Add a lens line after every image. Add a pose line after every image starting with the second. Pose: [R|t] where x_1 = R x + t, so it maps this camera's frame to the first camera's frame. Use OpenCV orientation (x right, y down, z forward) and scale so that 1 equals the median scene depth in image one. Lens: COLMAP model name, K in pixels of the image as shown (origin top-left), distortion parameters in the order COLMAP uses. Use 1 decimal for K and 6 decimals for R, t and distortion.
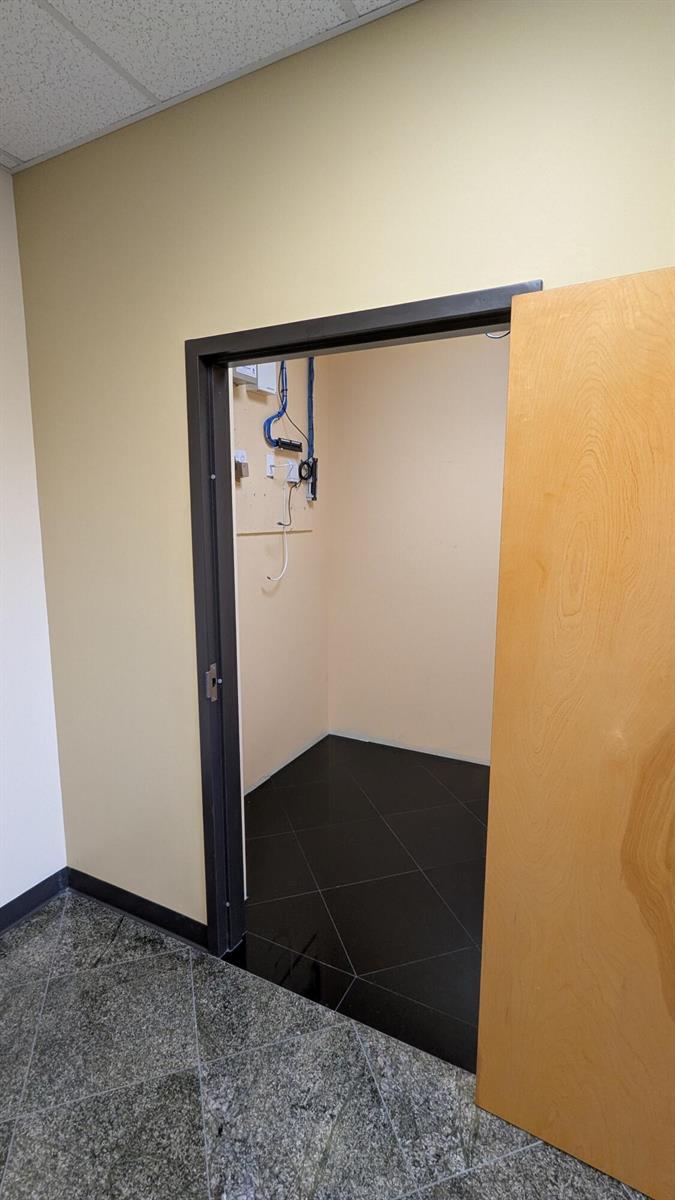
lens RADIAL K [[565.5, 0, 337.1], [0, 565.5, 598.7], [0, 0, 1]] dist [-0.001129, 0.002412]
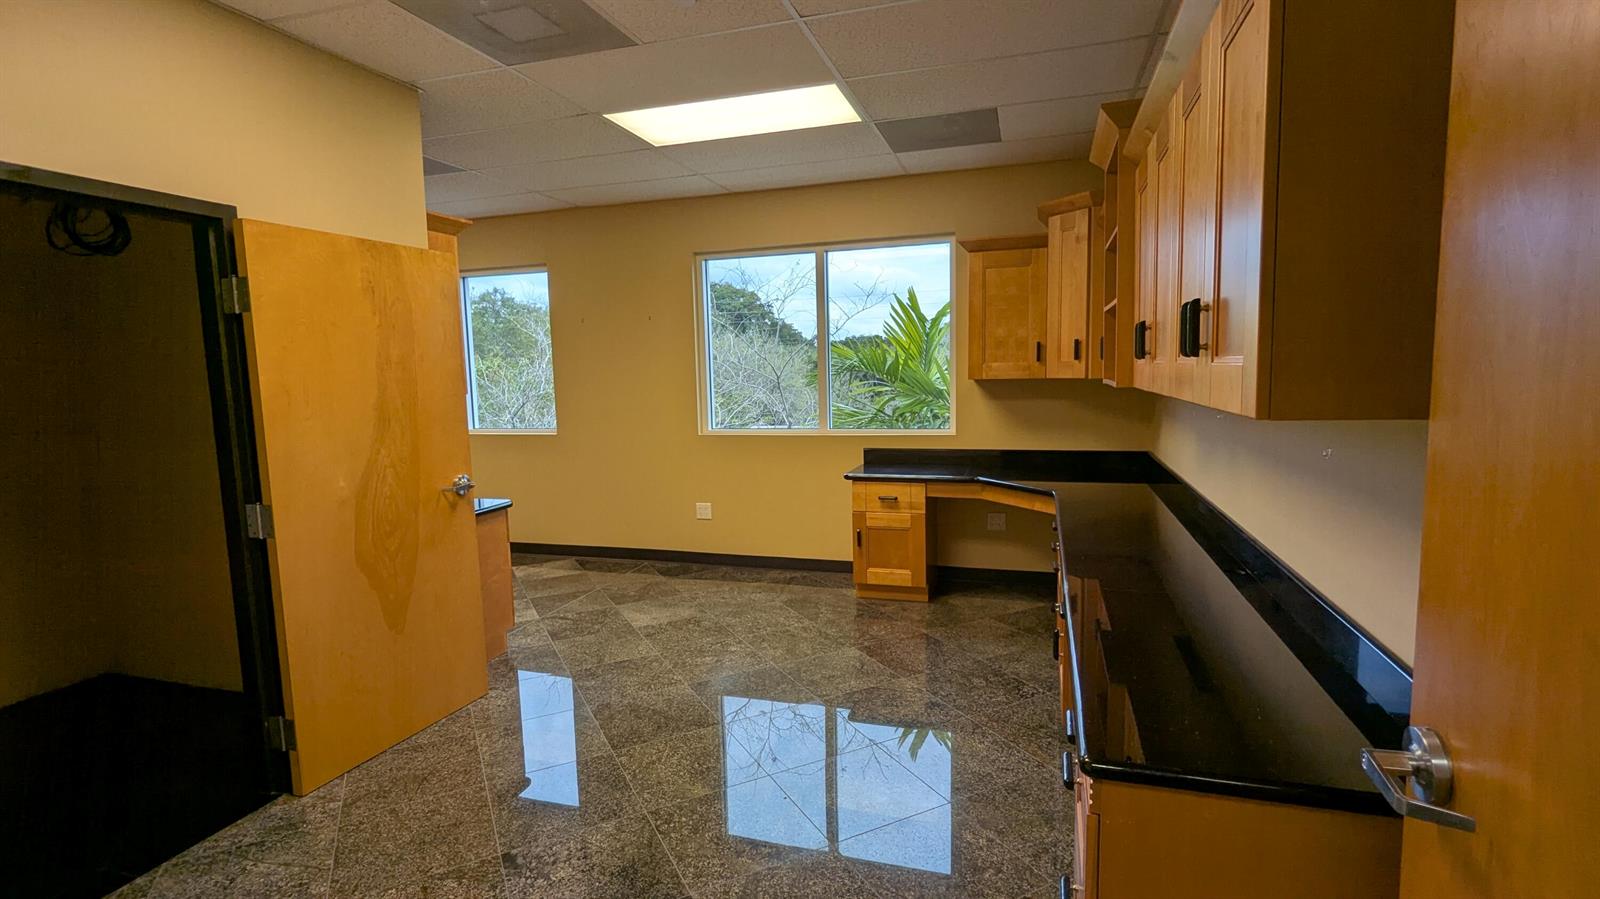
lens RADIAL K [[754.0, 0, 797.0], [0, 754.0, 451.4], [0, 0, 1]] dist [-0.001129, 0.002412]
pose [[-0.166035, -0.101975, 0.980833, -1.684382], [0.174592, 0.975886, 0.131015, 0.067621], [-0.970541, 0.192999, -0.144227, -0.039451]]
